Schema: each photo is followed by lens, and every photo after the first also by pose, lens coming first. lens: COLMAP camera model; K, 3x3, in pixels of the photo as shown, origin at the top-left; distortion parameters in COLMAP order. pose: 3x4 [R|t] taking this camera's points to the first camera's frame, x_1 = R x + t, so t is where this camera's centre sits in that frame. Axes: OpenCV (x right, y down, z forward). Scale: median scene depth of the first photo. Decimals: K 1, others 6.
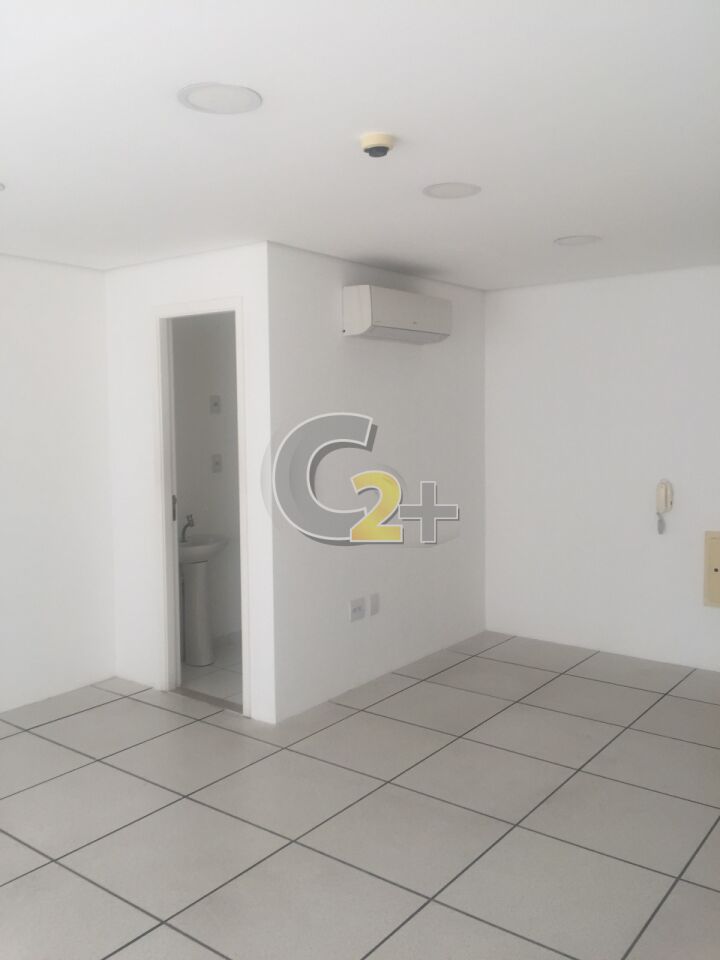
lens RADIAL K [[812.3, 0, 360.0], [0, 812.3, 480.0], [0, 0, 1]] dist [0.015615, 0.004447]
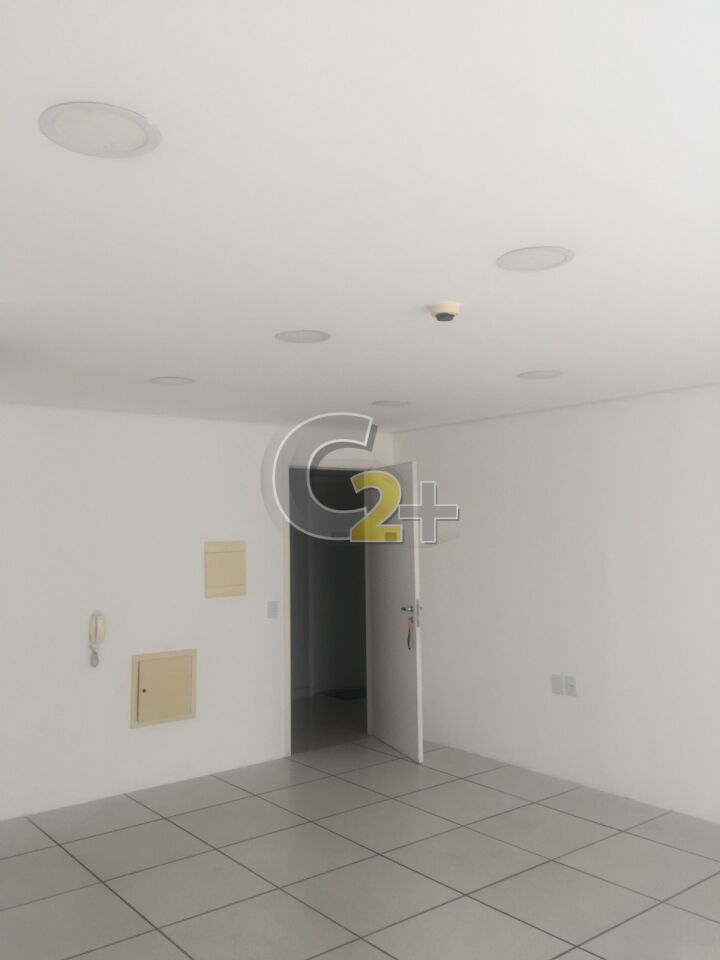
lens RADIAL K [[836.2, 0, 360.0], [0, 836.2, 480.0], [0, 0, 1]] dist [0.098181, 0.005347]
pose [[0.239141, 0.068840, 0.968542, -0.650494], [0.093261, 0.991244, -0.093481, -0.037572], [-0.966496, 0.112682, 0.230627, 0.485090]]
